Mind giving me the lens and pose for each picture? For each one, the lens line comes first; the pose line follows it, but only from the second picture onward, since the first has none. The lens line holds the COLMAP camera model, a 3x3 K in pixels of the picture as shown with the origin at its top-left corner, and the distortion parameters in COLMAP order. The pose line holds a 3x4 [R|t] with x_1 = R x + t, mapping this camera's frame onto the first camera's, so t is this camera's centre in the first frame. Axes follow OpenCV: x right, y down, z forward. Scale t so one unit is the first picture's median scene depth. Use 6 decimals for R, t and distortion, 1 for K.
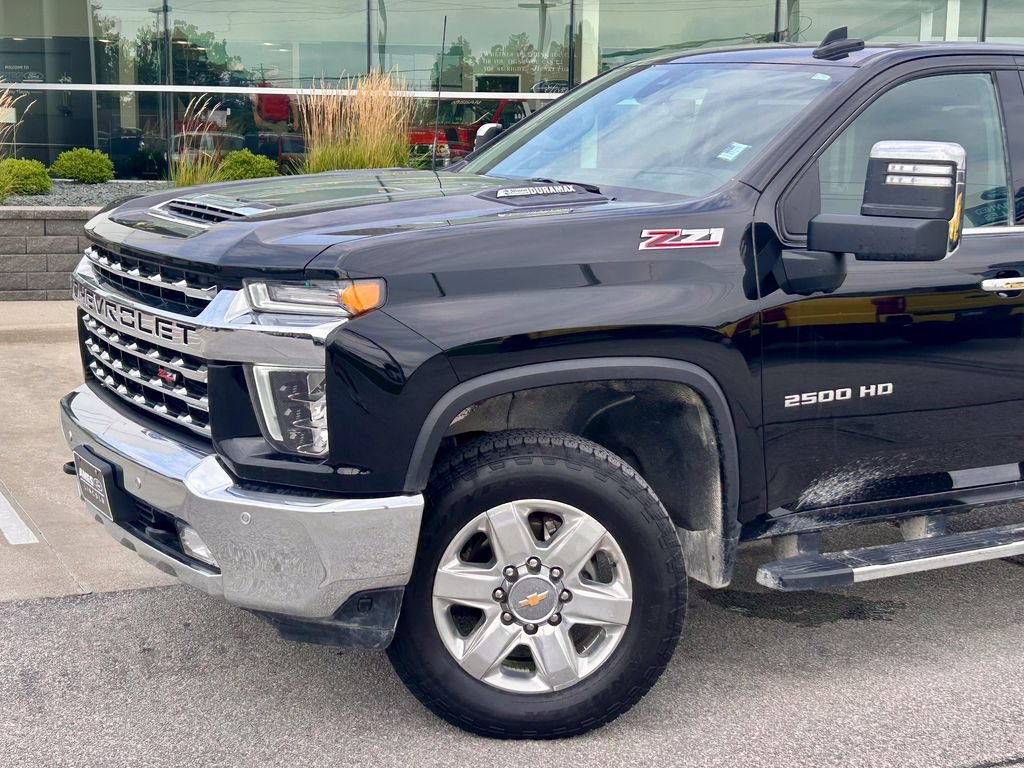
lens RADIAL K [[1464.1, 0, 442.7], [0, 1464.1, 383.8], [0, 0, 1]] dist [-0.019623, -0.015425]
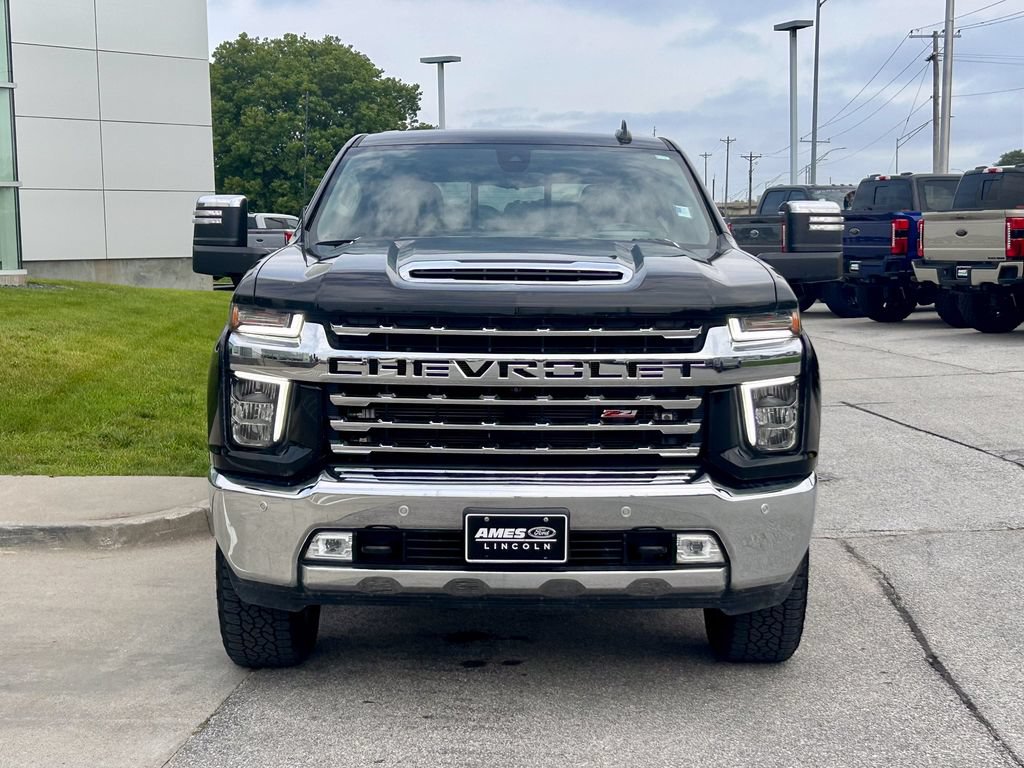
lens RADIAL K [[1576.6, 0, 510.8], [0, 1576.6, 408.9], [0, 0, 1]] dist [0.245487, -1.620853]
pose [[0.541618, -0.114480, 0.832793, -1.259357], [0.150942, 0.987826, 0.037624, -0.068423], [-0.826962, 0.105326, 0.552304, 0.406973]]
